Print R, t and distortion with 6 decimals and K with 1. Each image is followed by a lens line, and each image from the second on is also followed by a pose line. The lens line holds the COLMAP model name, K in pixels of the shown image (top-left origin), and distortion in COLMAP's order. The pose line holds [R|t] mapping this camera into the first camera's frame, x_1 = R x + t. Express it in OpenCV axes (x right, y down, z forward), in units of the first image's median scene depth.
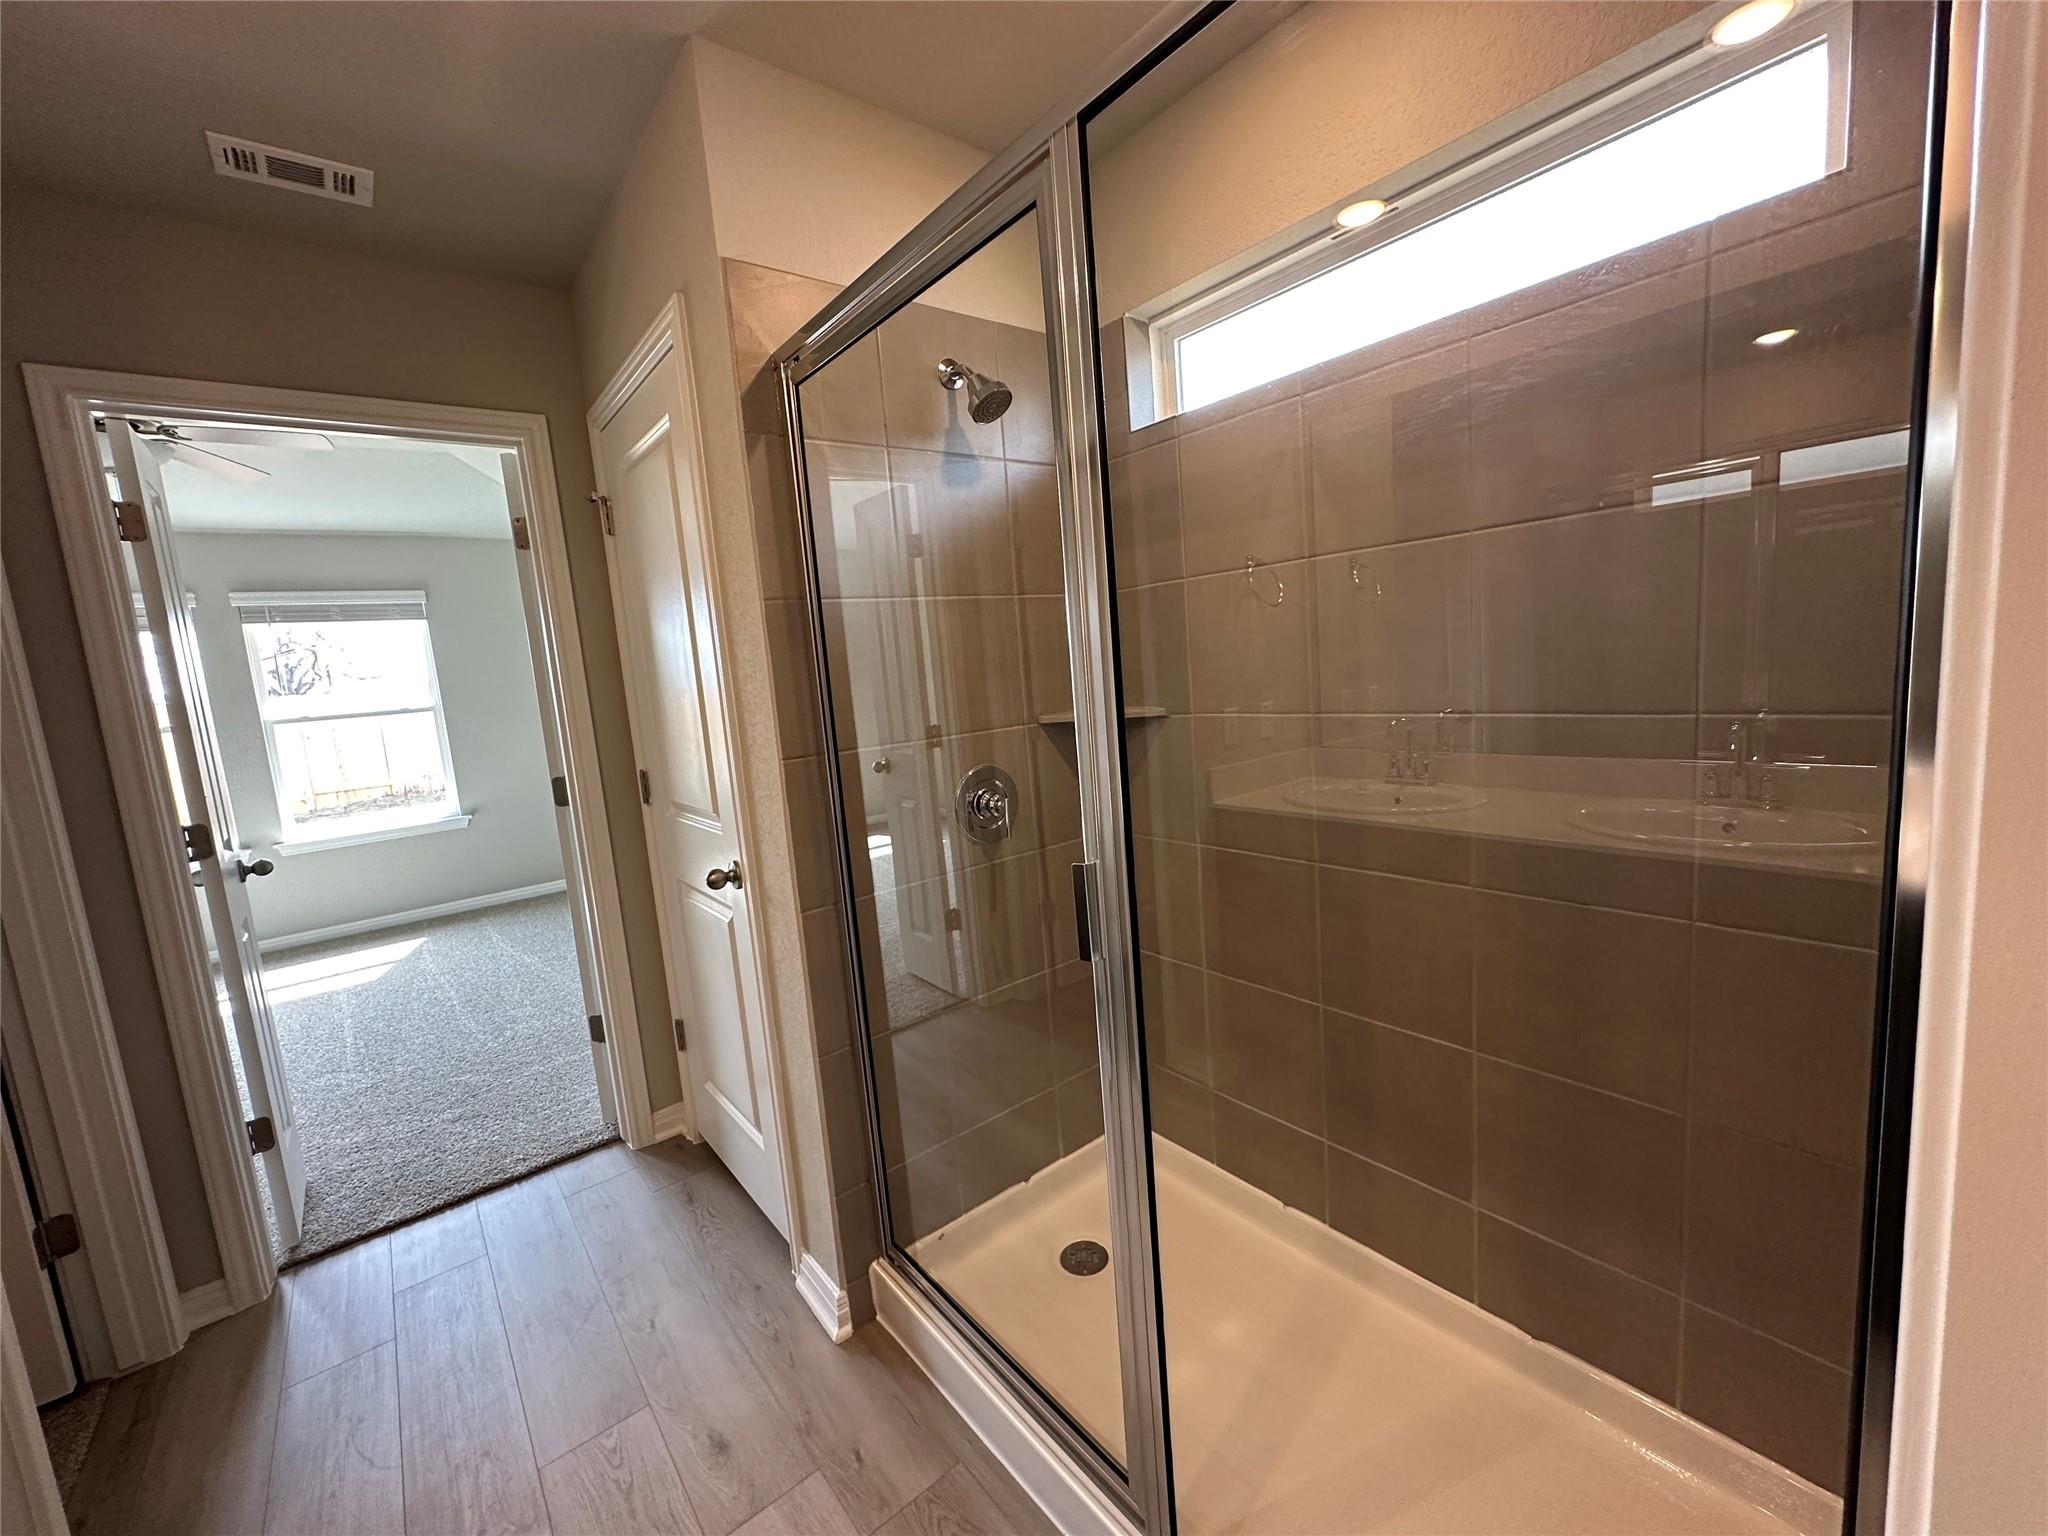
lens RADIAL K [[821.1, 0, 1018.3], [0, 821.1, 771.0], [0, 0, 1]] dist [-0.002414, -0.000446]
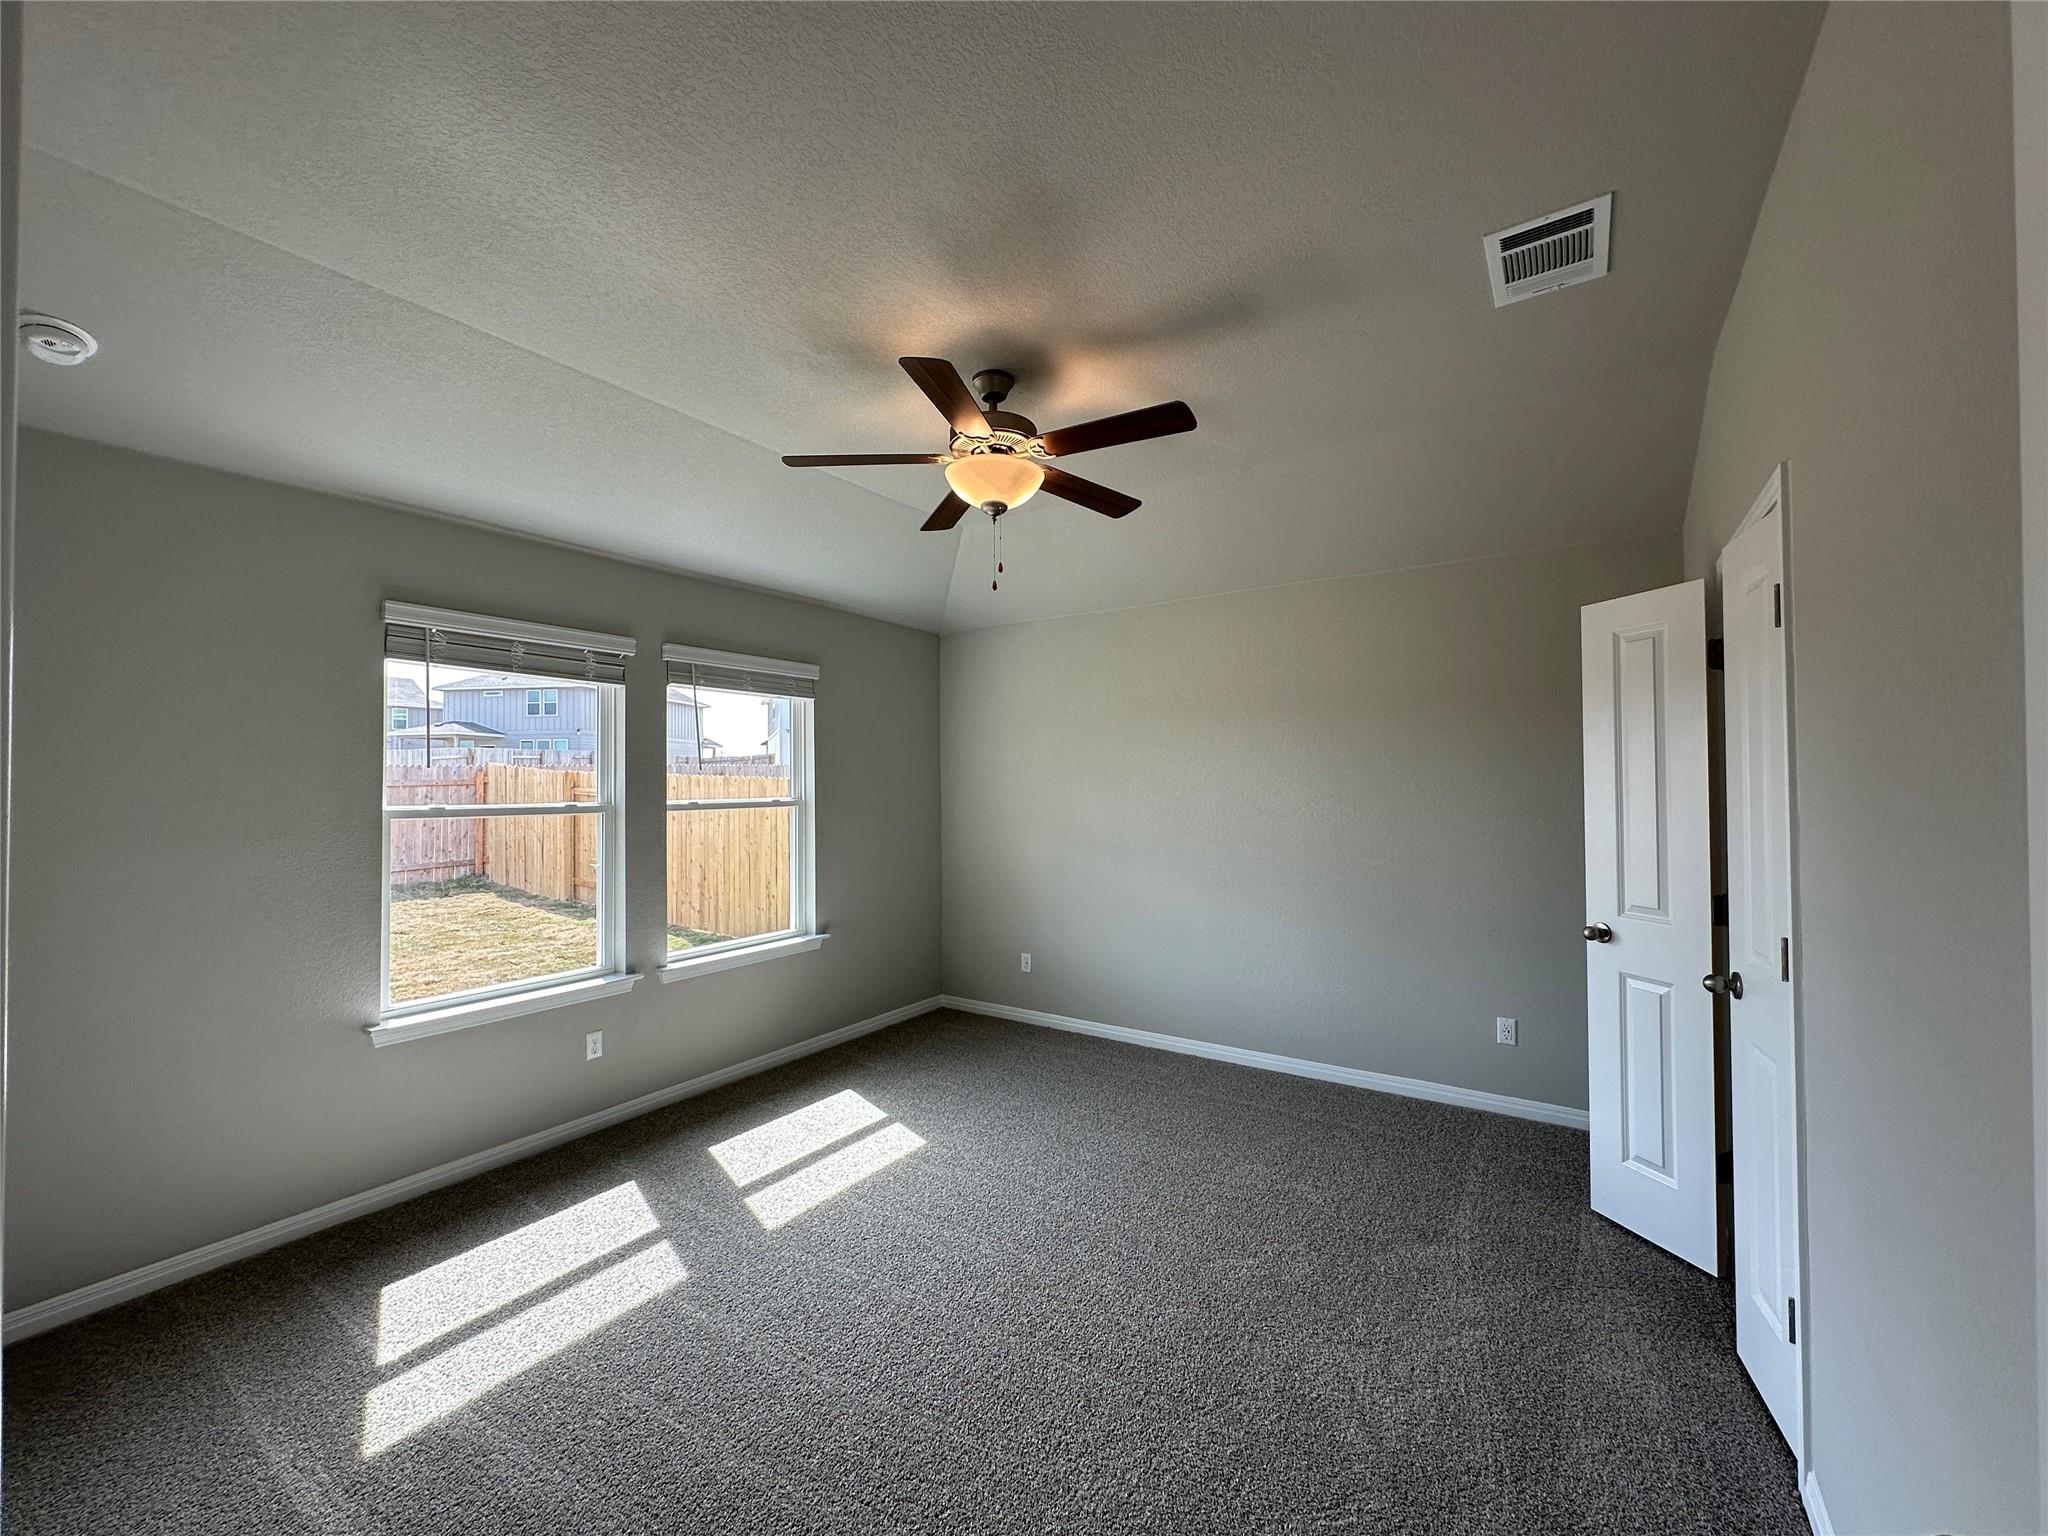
lens RADIAL K [[821.1, 0, 1027.0], [0, 821.1, 773.8], [0, 0, 1]] dist [-0.002414, -0.000446]
pose [[0.950224, 0.074877, 0.302435, -0.782448], [-0.028174, 0.987366, -0.155932, 0.018973], [-0.310290, 0.139649, 0.940329, 0.147879]]
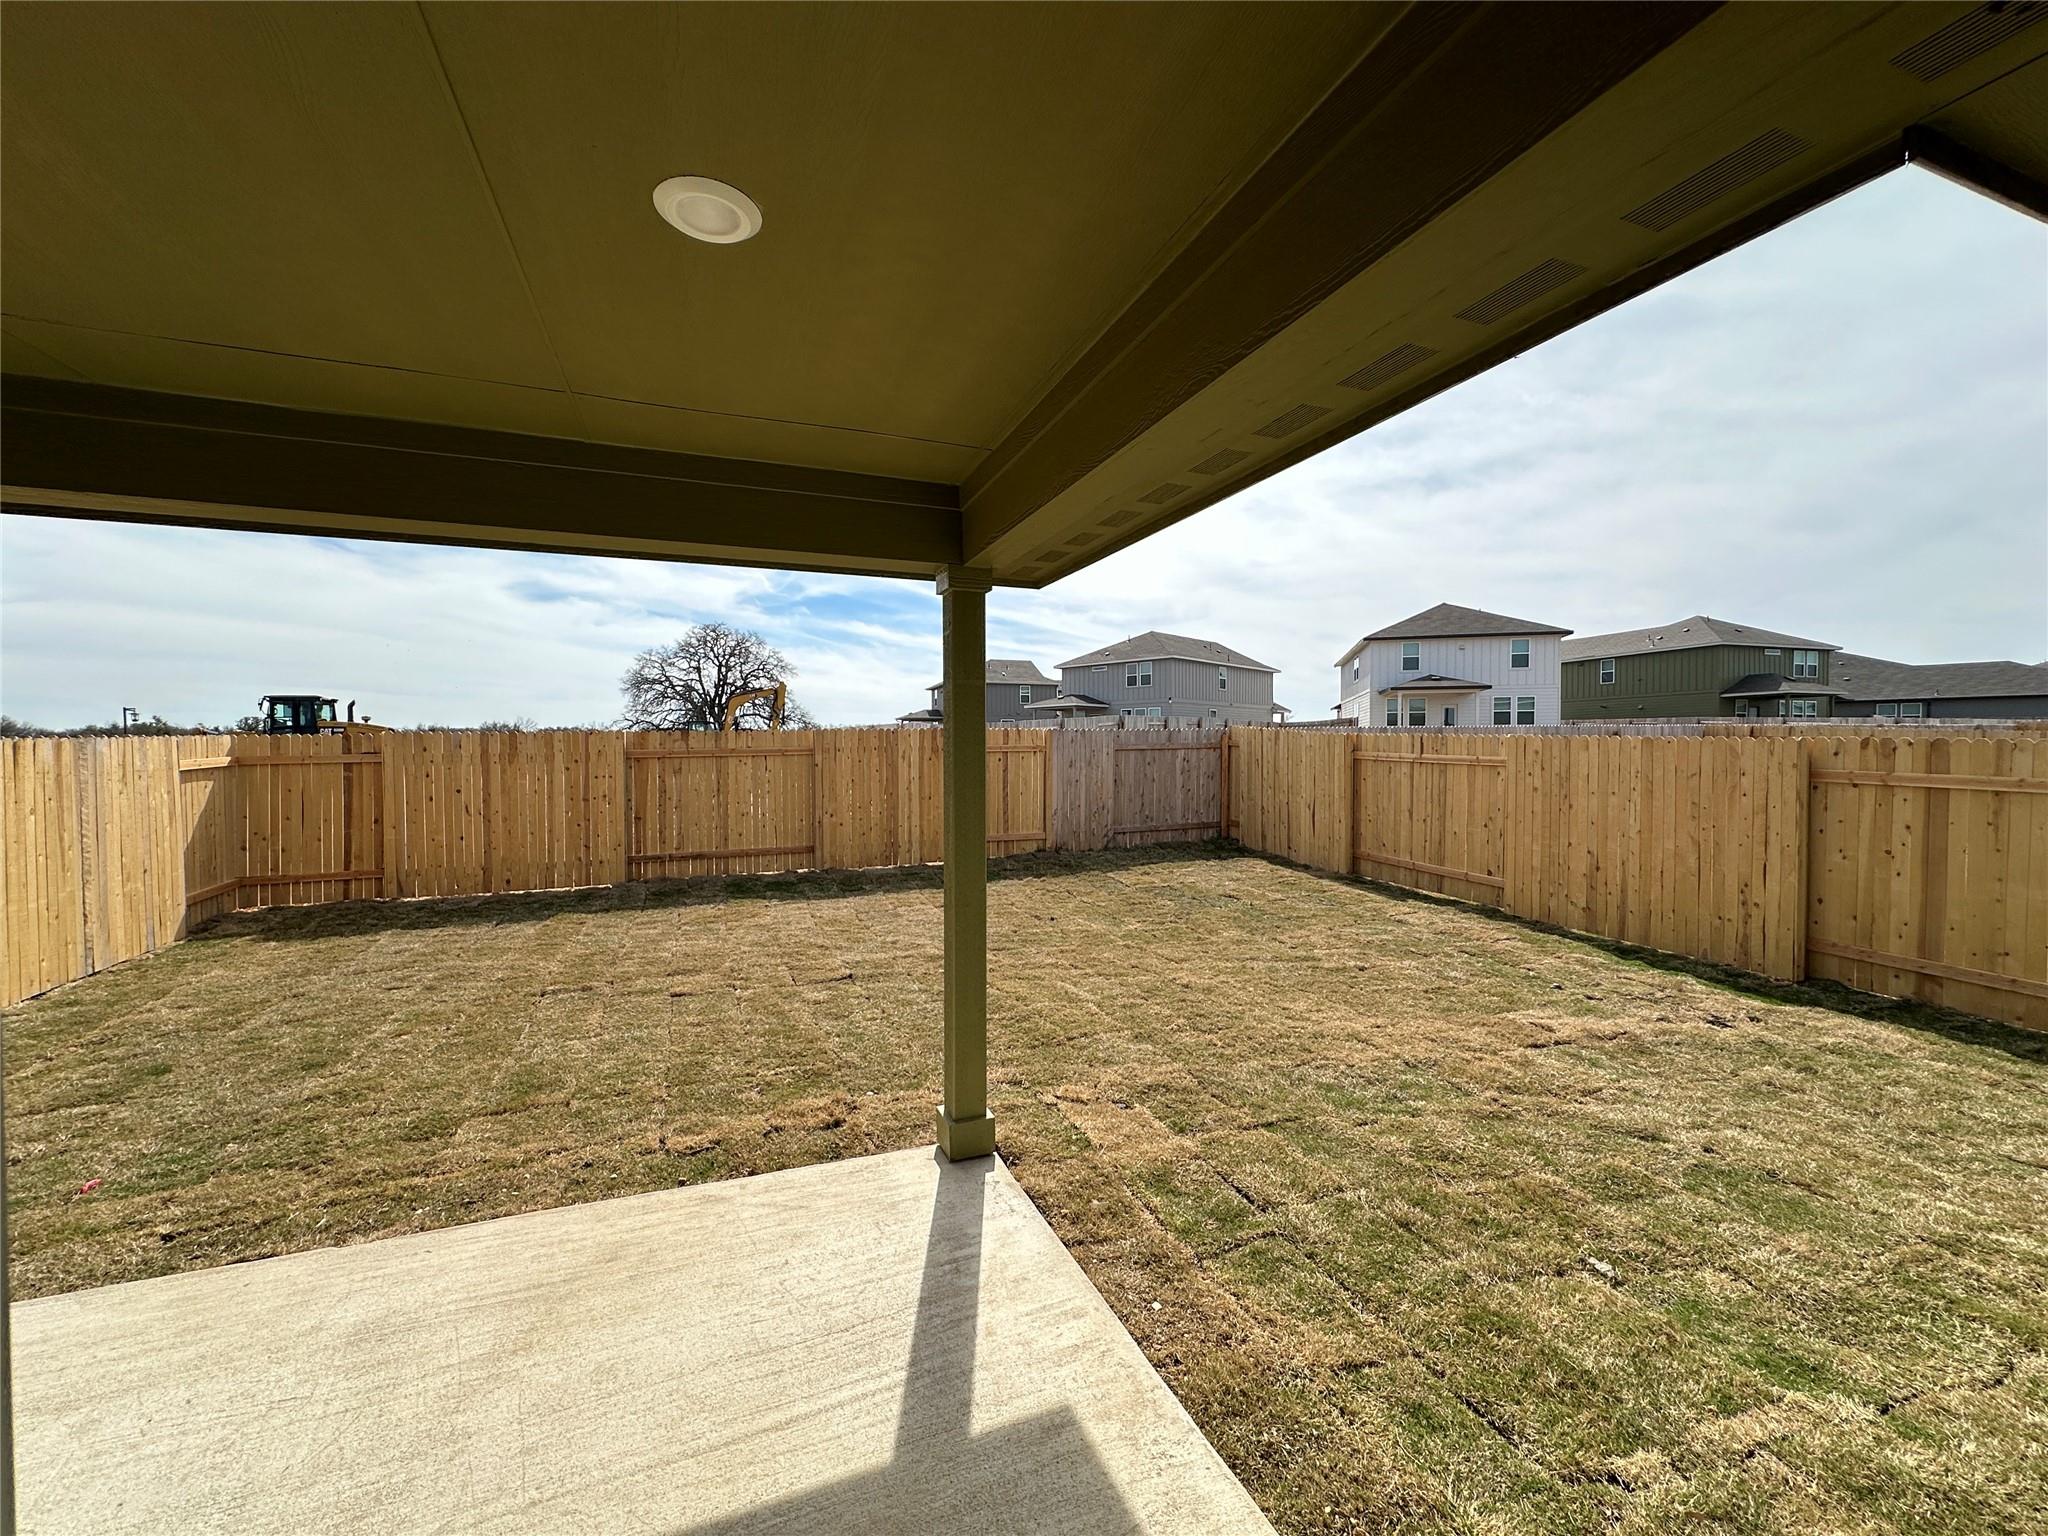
lens RADIAL K [[821.1, 0, 1022.0], [0, 821.1, 769.4], [0, 0, 1]] dist [-0.002414, -0.000446]
pose [[0.947953, 0.082267, -0.307600, -1.111382], [-0.110237, 0.991097, -0.074659, 0.025401], [0.298720, 0.104682, 0.948582, 0.294490]]
